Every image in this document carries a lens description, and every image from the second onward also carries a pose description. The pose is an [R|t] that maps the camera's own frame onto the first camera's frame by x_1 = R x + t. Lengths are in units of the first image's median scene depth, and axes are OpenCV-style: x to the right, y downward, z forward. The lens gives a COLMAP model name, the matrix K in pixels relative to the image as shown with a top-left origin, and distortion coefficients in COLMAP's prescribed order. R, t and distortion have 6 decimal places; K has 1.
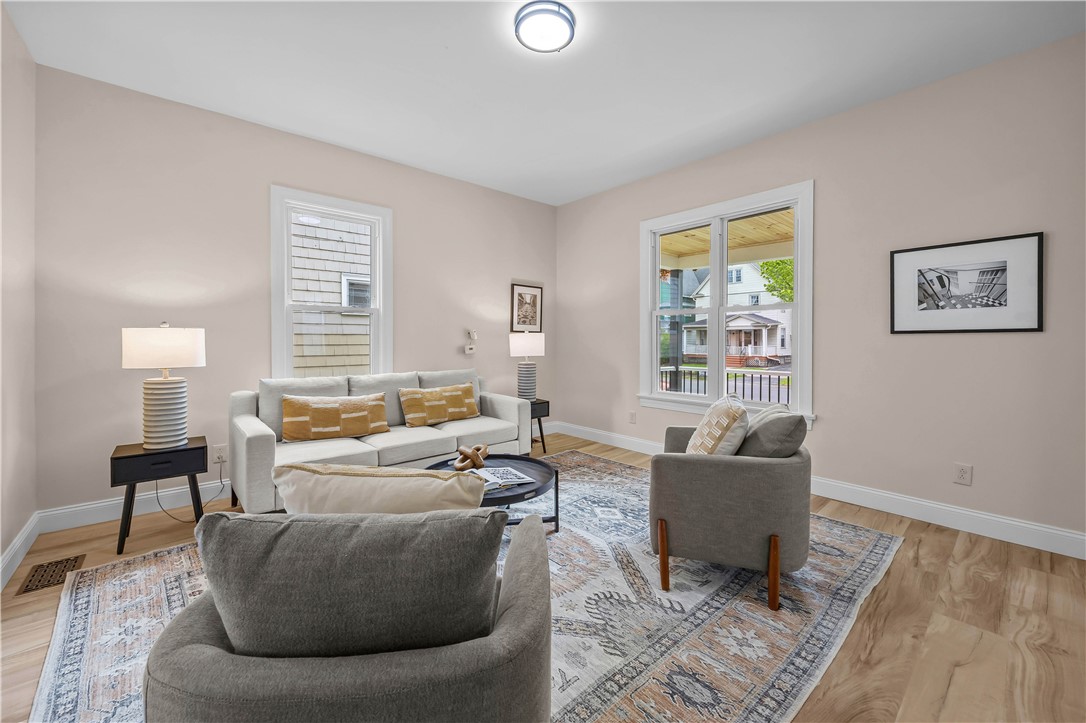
lens RADIAL K [[426.1, 0, 549.6], [0, 426.1, 350.6], [0, 0, 1]] dist [-0.001531, 0.000209]
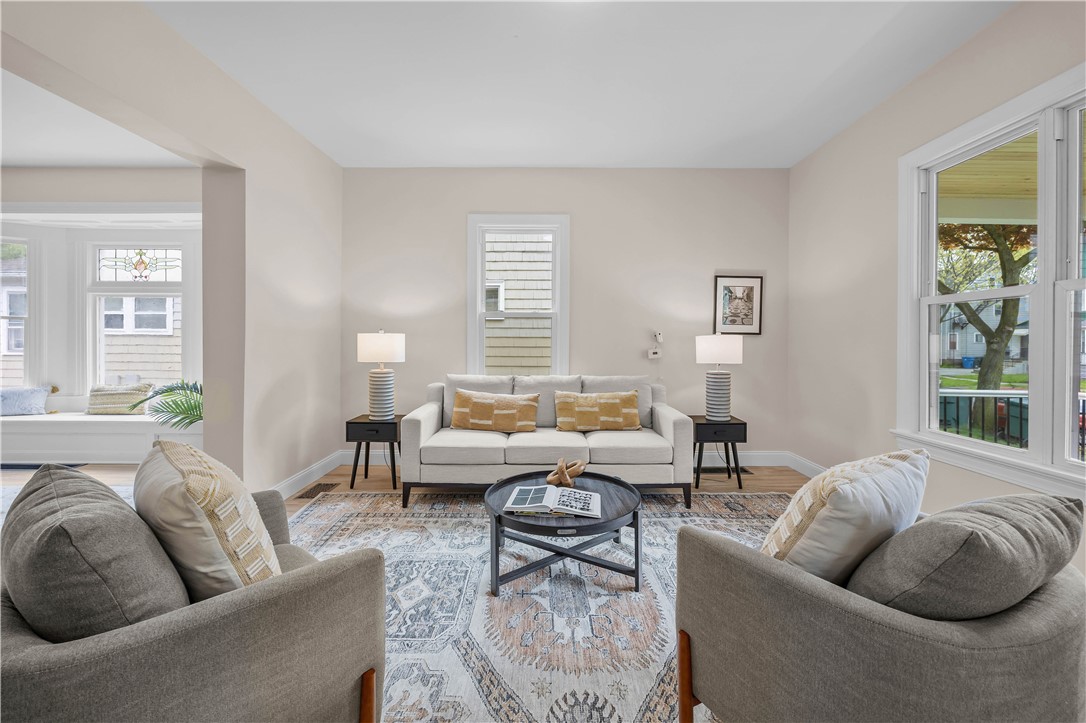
lens RADIAL K [[426.1, 0, 549.6], [0, 426.1, 350.6], [0, 0, 1]] dist [-0.001531, 0.000209]
pose [[0.748195, 0.016233, -0.663281, 0.313922], [-0.020893, 0.999781, 0.000901, -0.007601], [0.663150, 0.013184, 0.748370, 0.238497]]
